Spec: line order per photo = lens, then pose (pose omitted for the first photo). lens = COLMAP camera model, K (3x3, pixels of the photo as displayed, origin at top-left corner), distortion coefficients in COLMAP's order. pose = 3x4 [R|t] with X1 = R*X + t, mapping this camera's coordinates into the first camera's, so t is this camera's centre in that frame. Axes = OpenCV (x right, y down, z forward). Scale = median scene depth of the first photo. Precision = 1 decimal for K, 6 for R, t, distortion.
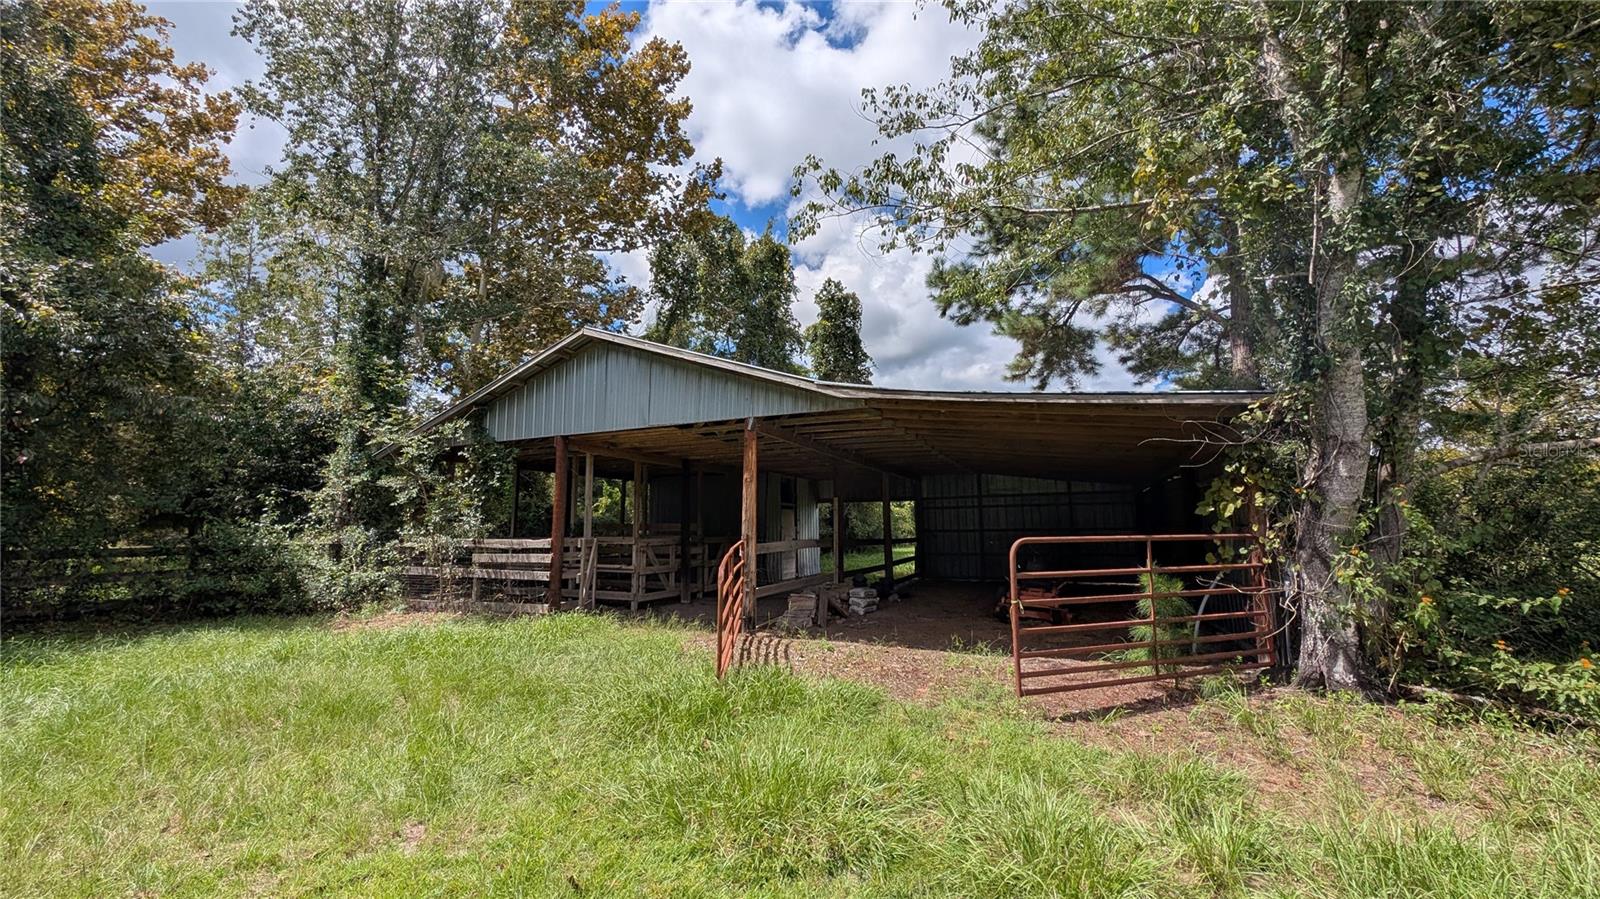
lens RADIAL K [[590.6, 0, 800.0], [0, 590.6, 449.5], [0, 0, 1]] dist [0.000297, 0.000028]
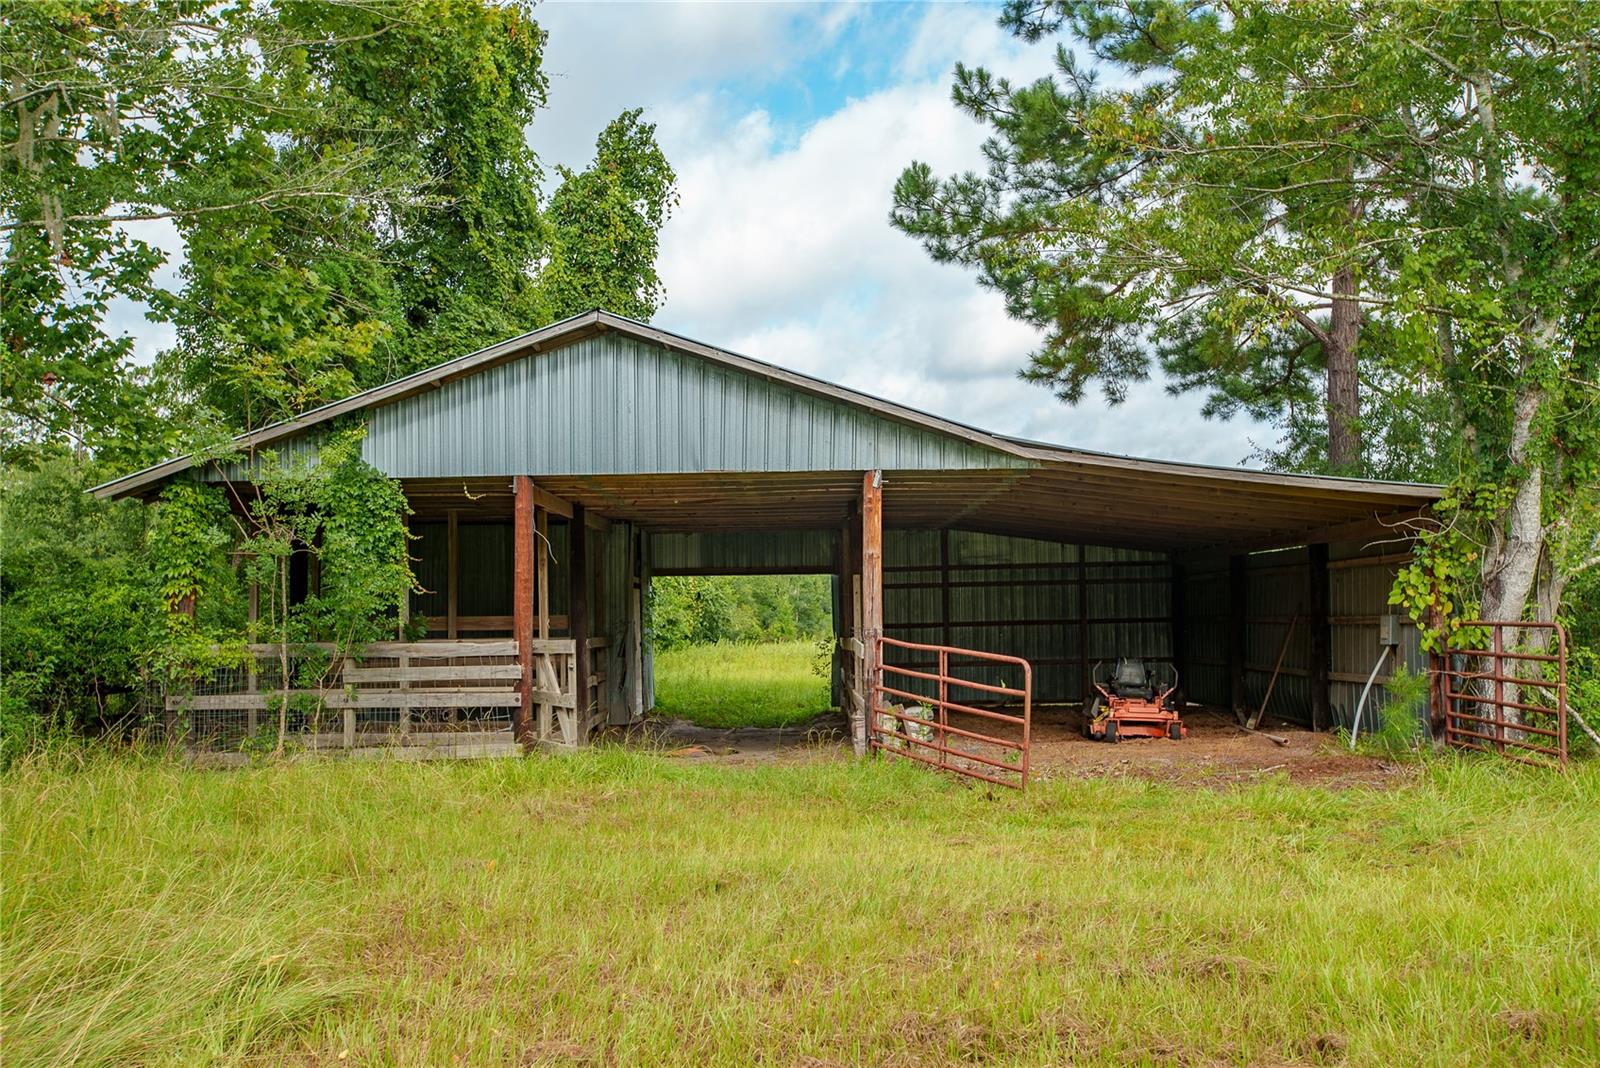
lens RADIAL K [[1601.0, 0, 802.5], [0, 1601.0, 519.6], [0, 0, 1]] dist [0.123373, 0.011277]
pose [[0.907567, 0.016348, 0.419588, -0.862053], [-0.041803, 0.997796, 0.051542, -0.078994], [-0.417821, -0.064318, 0.906250, -0.675118]]
